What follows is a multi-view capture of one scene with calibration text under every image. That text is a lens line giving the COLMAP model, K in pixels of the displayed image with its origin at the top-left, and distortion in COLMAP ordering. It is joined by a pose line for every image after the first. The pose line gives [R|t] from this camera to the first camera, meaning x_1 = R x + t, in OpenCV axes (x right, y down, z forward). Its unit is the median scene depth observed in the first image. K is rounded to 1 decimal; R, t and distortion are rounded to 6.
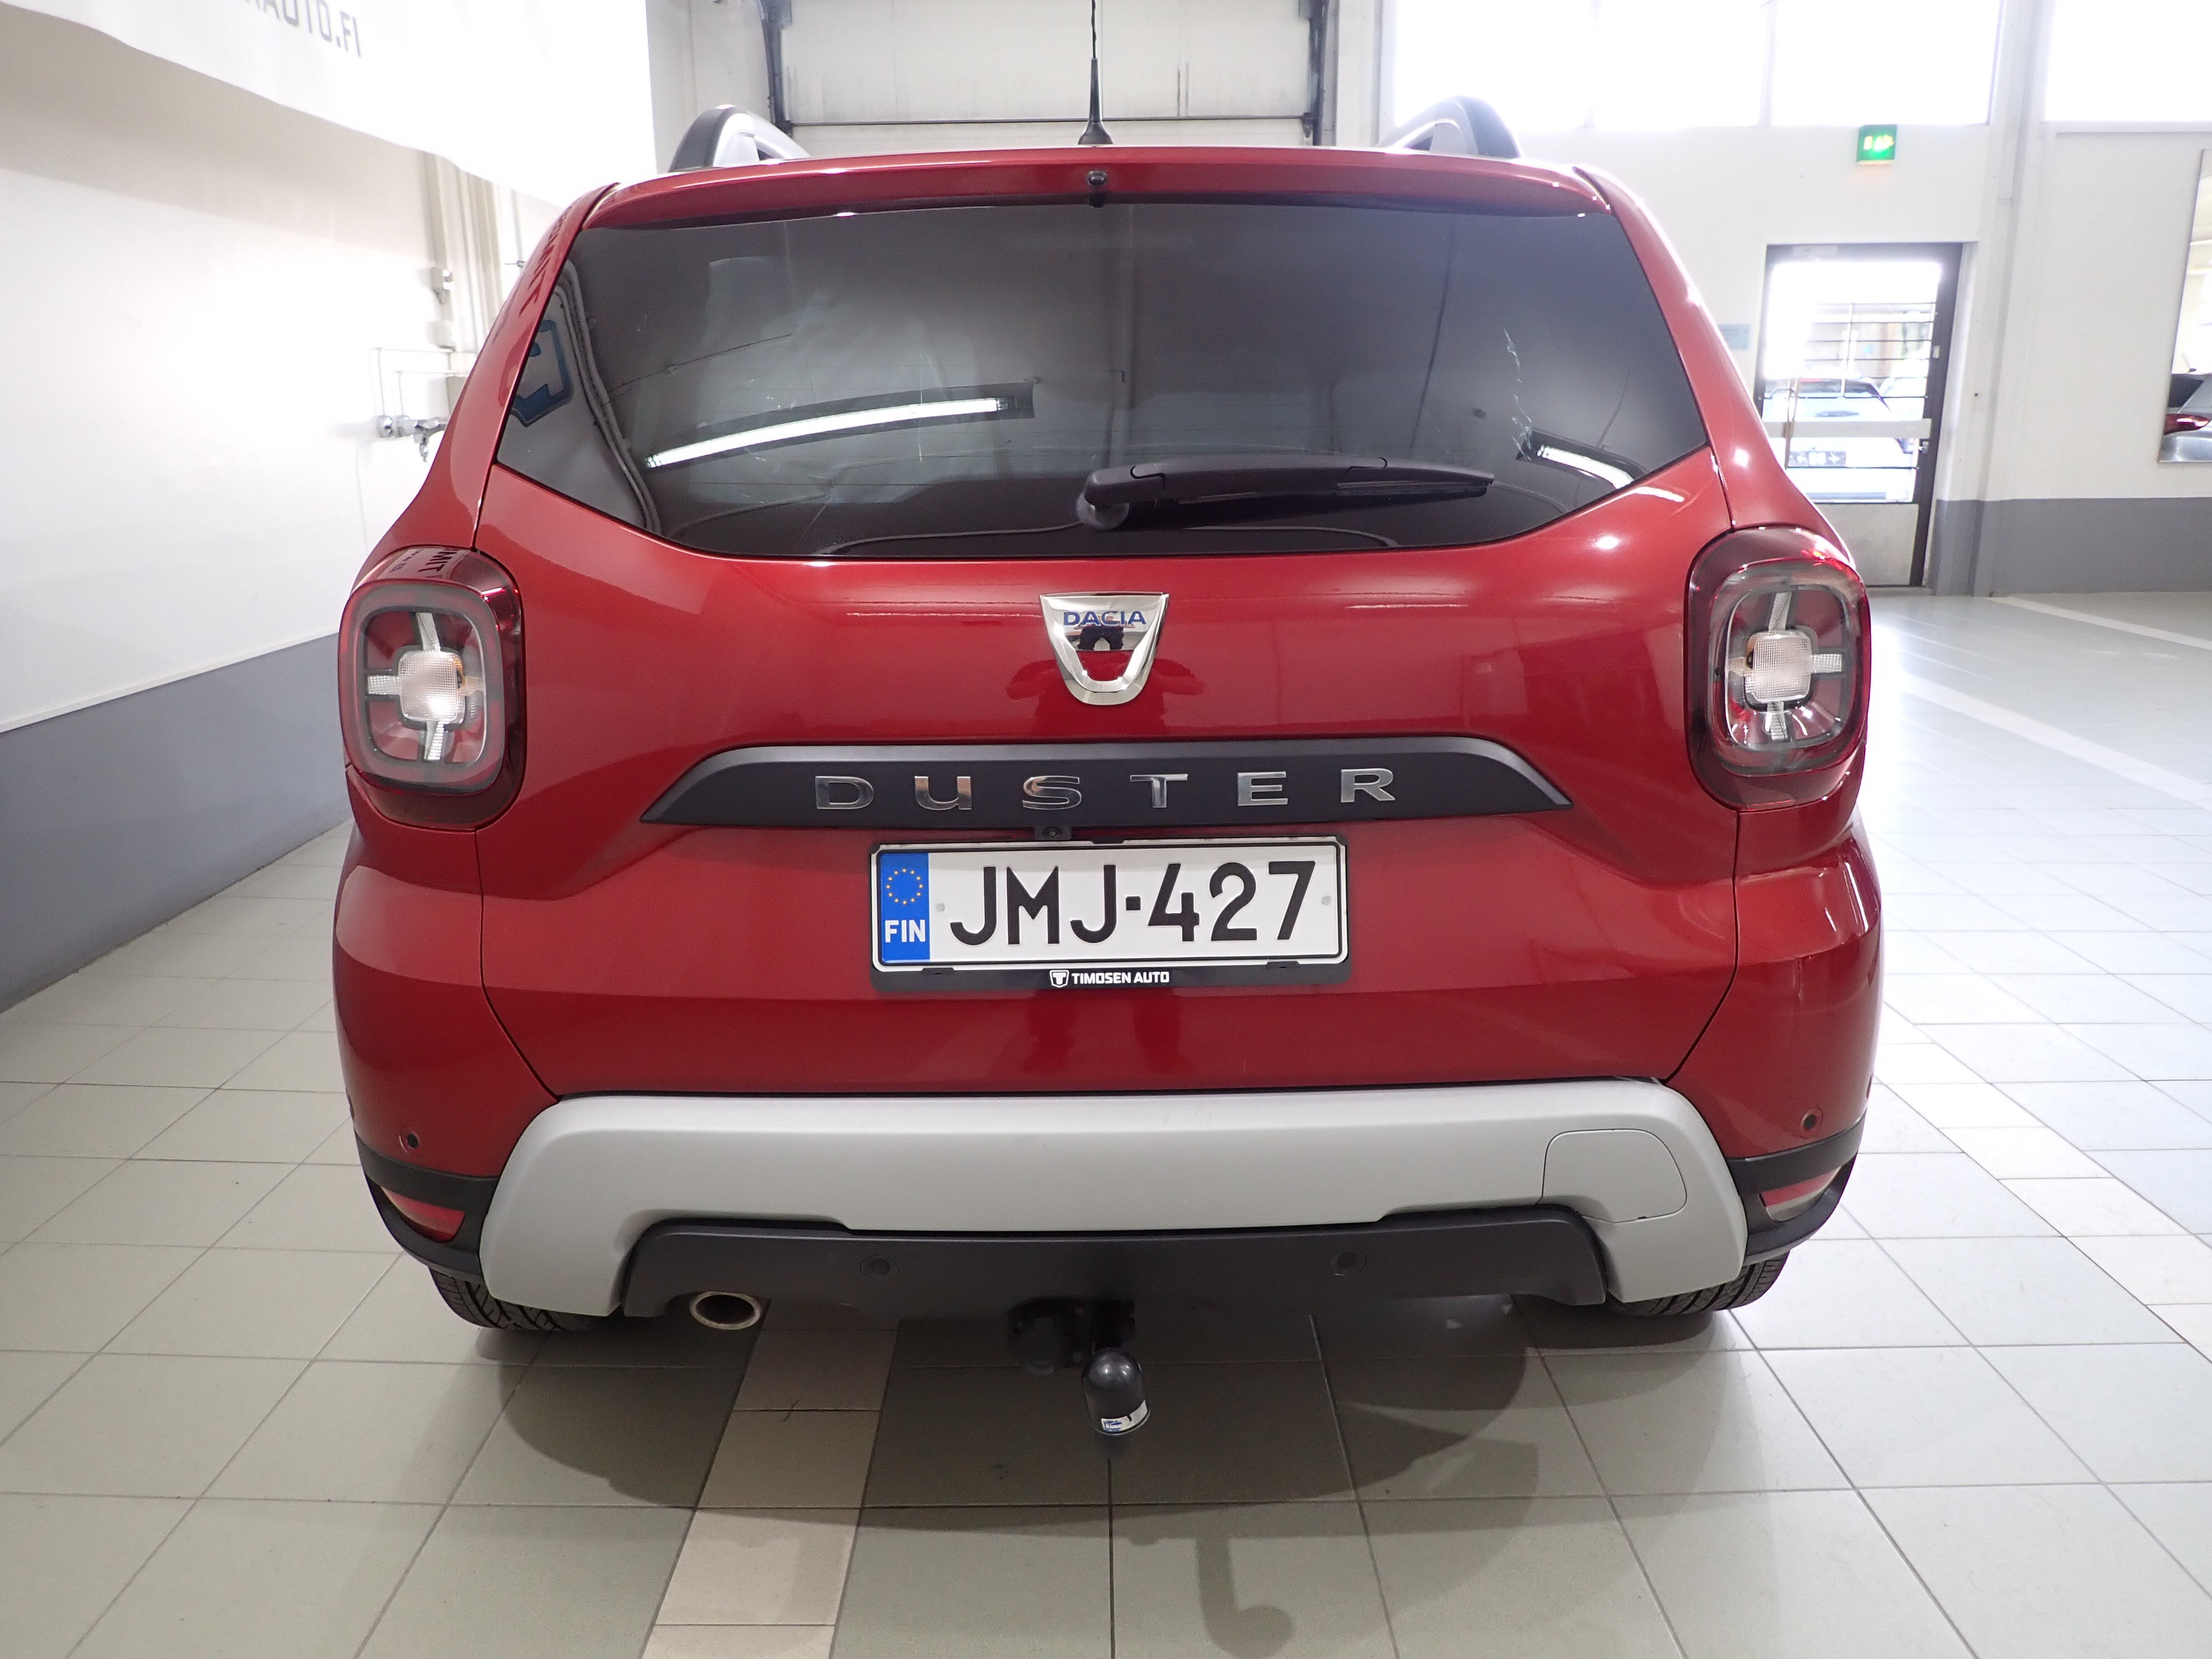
lens RADIAL K [[1631.8, 0, 1098.3], [0, 1631.8, 824.9], [0, 0, 1]] dist [-0.003993, -0.005271]
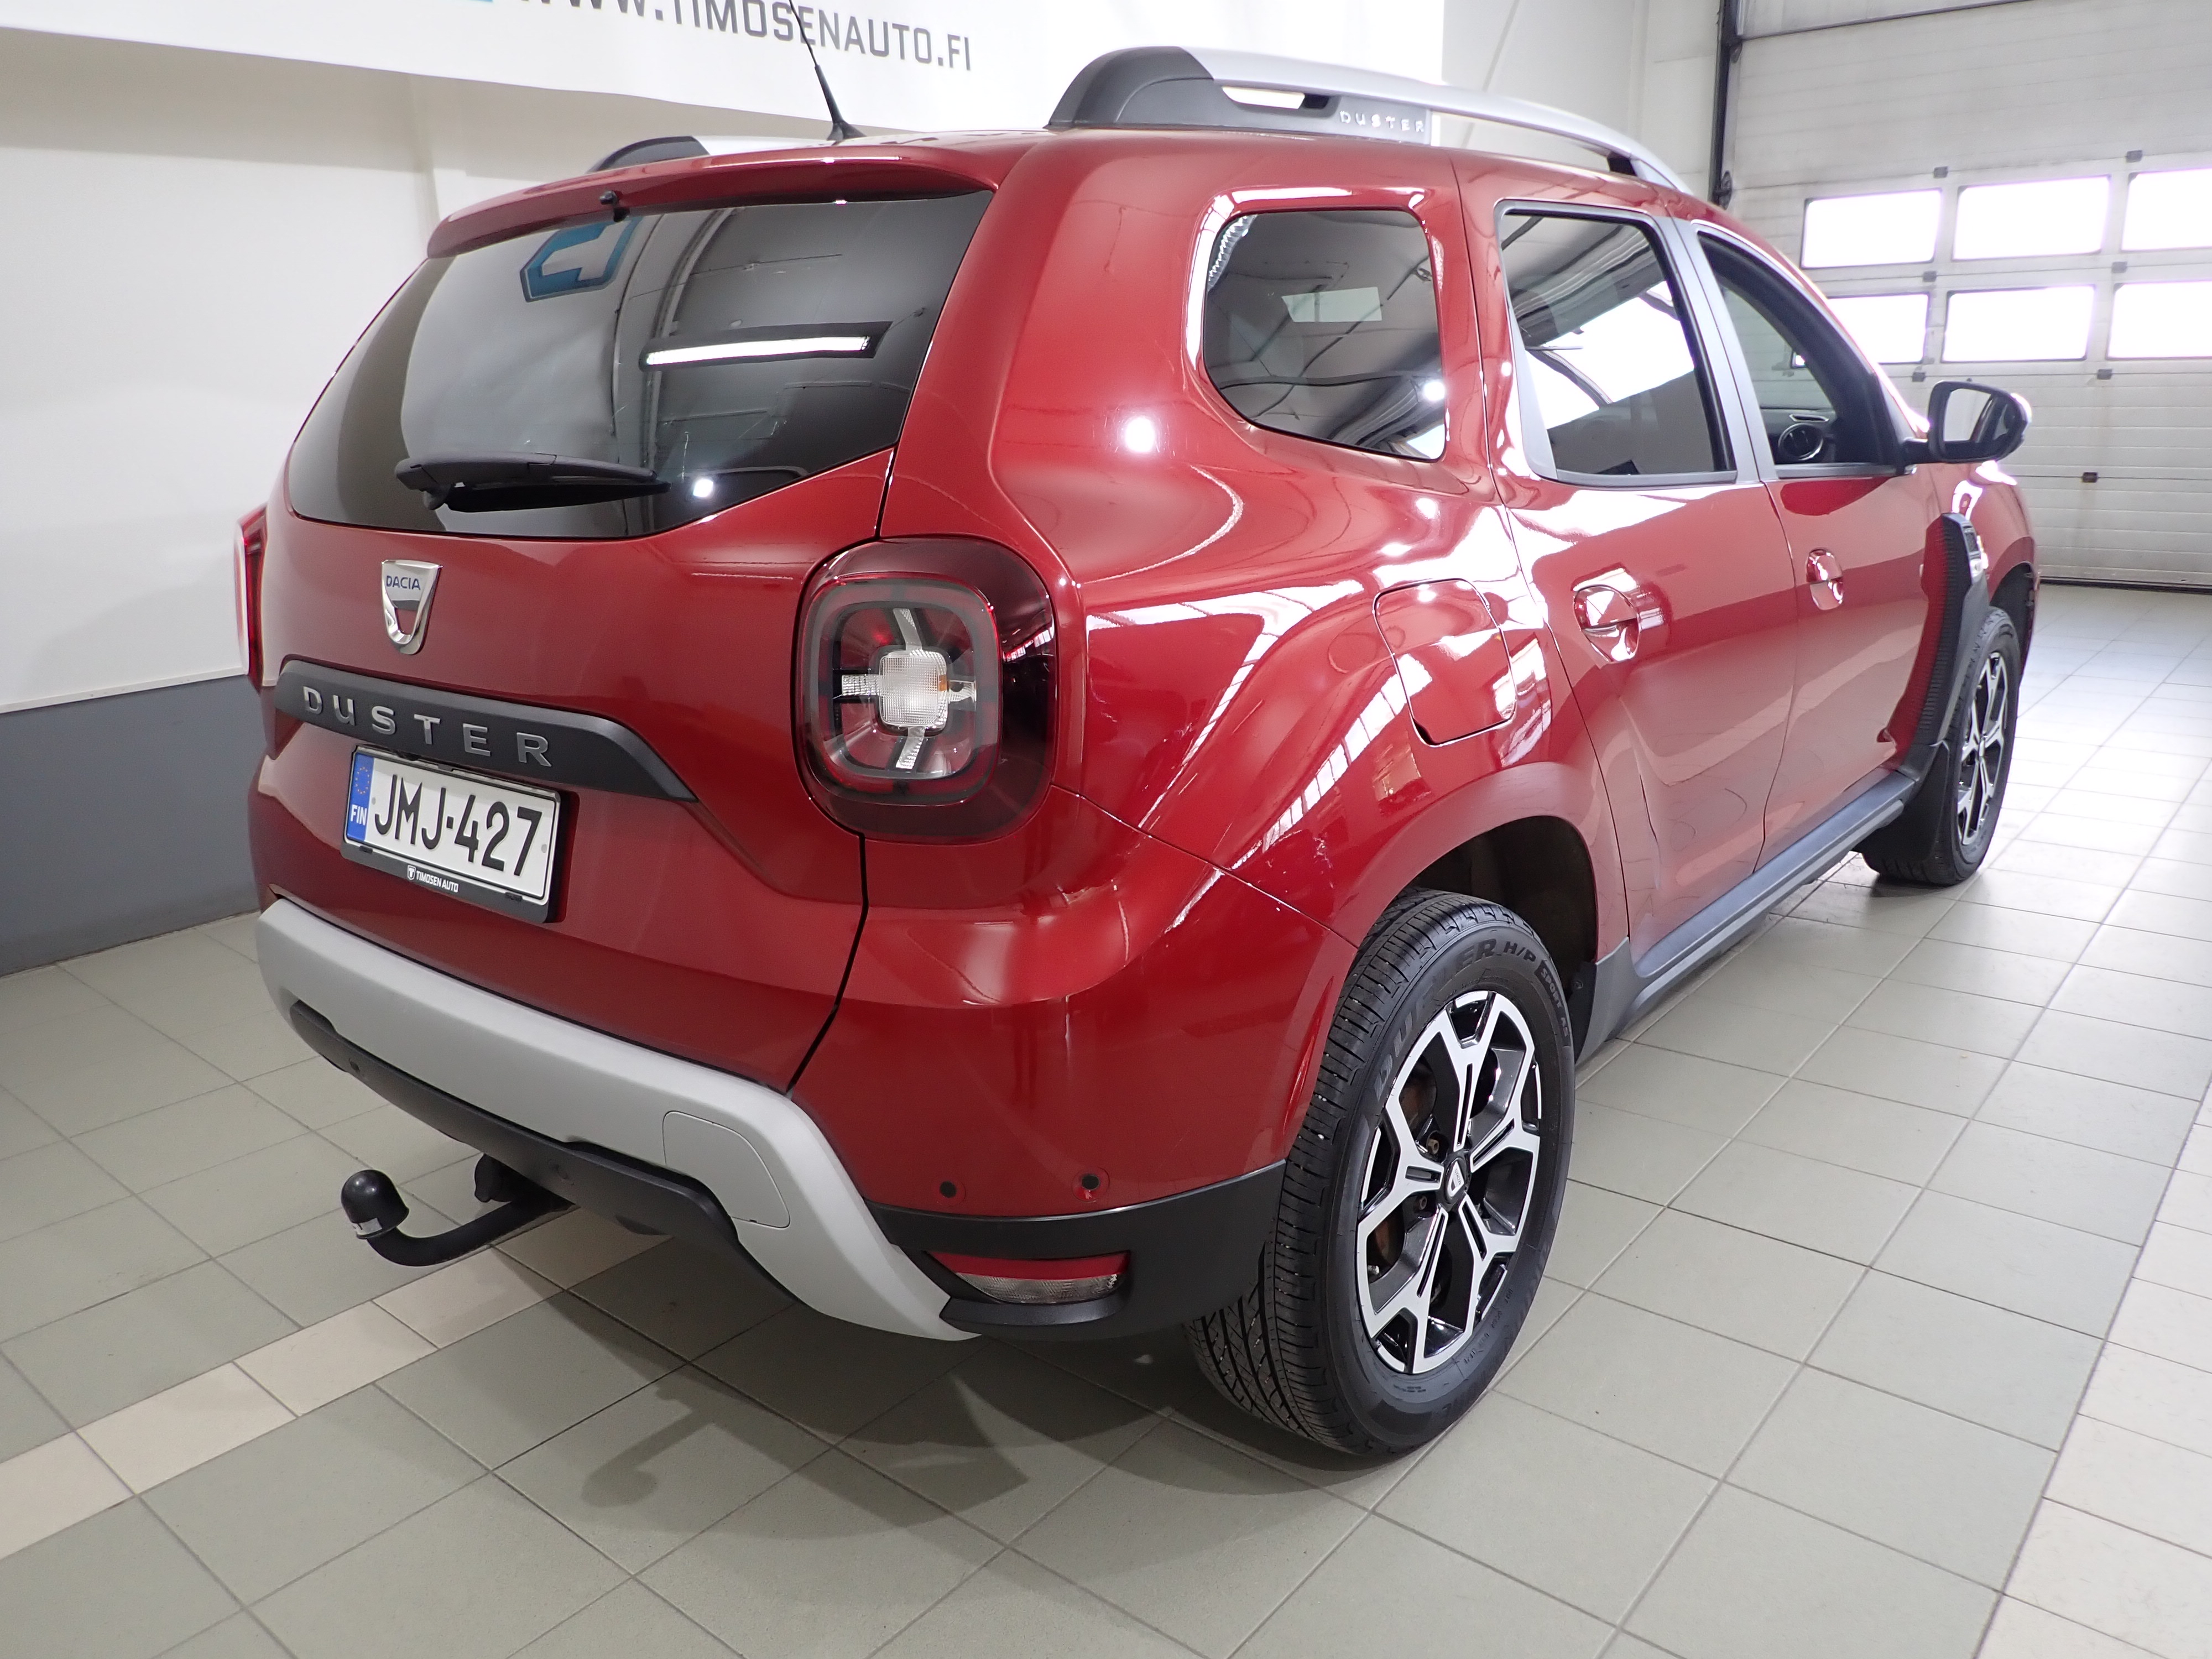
lens RADIAL K [[1631.8, 0, 1098.3], [0, 1631.8, 824.9], [0, 0, 1]] dist [-0.003993, -0.005271]
pose [[0.770190, 0.164467, -0.616244, 1.122546], [-0.140677, 0.986192, 0.087381, -0.121338], [0.622107, 0.019392, 0.782692, 0.359968]]
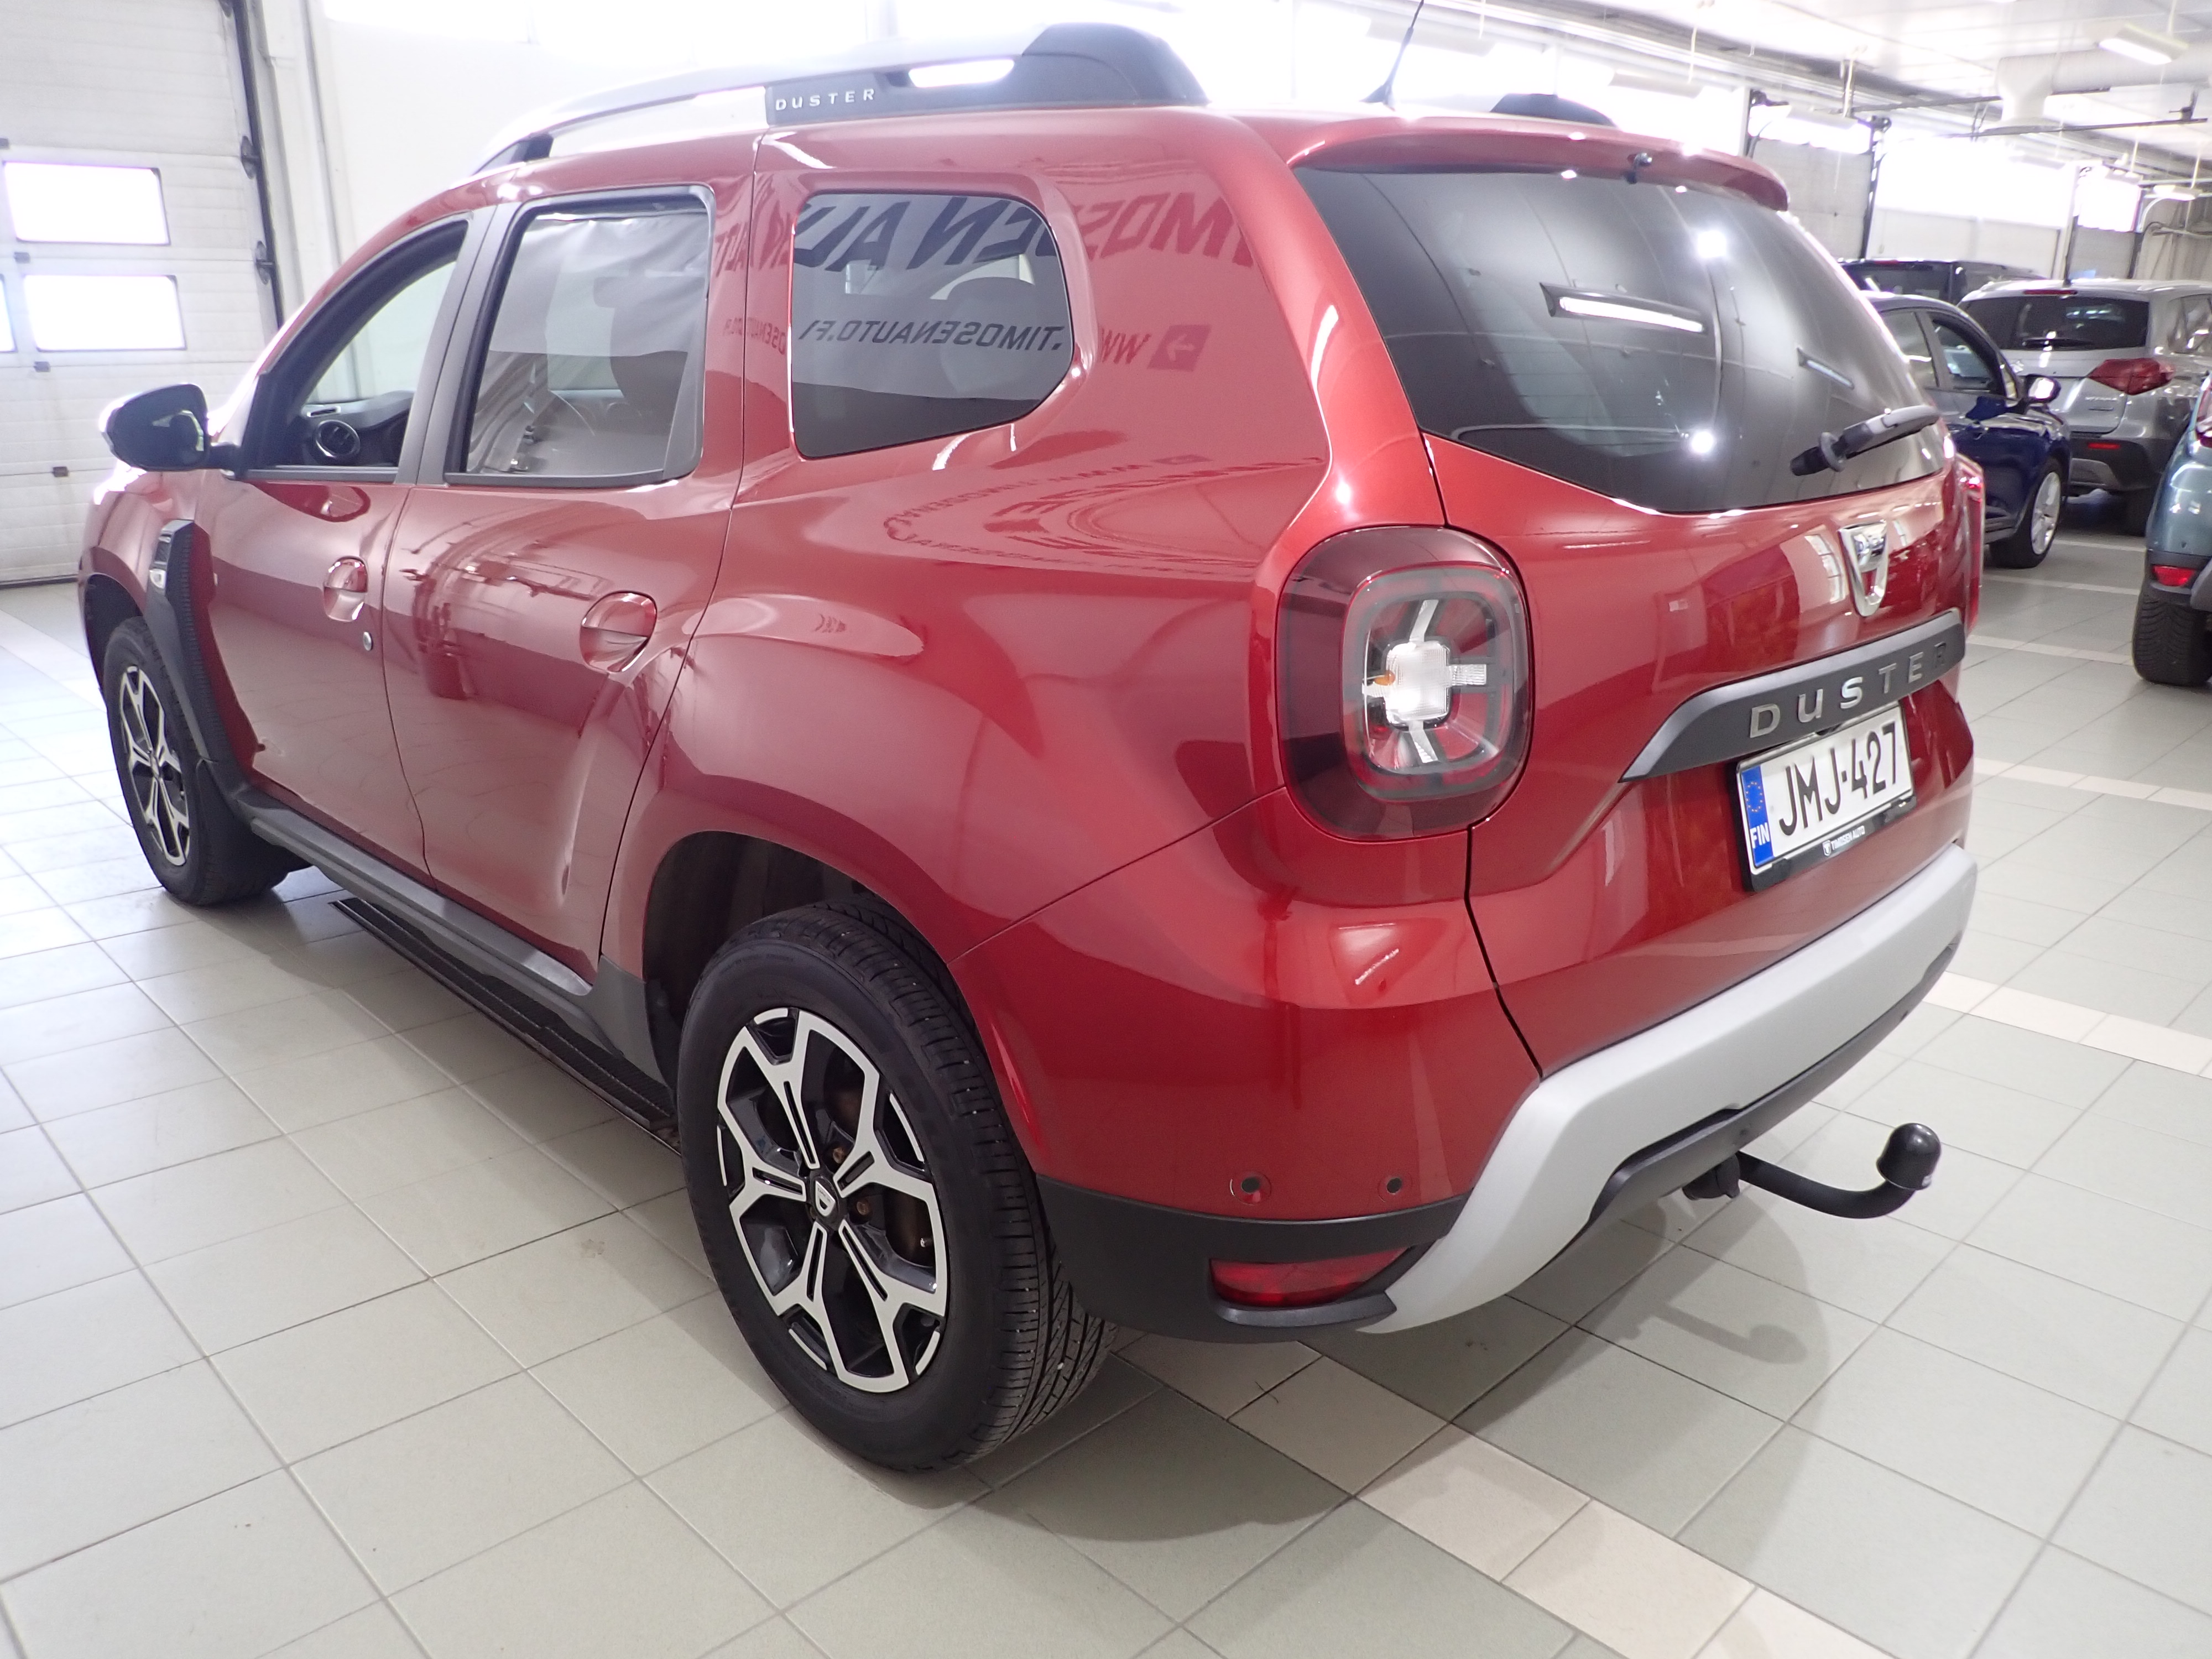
lens RADIAL K [[1631.8, 0, 1098.3], [0, 1631.8, 824.9], [0, 0, 1]] dist [-0.003993, -0.005271]
pose [[0.716082, -0.192911, 0.670829, -1.210848], [0.163616, 0.980665, 0.107358, -0.139885], [-0.678569, 0.032881, 0.733801, 0.480649]]
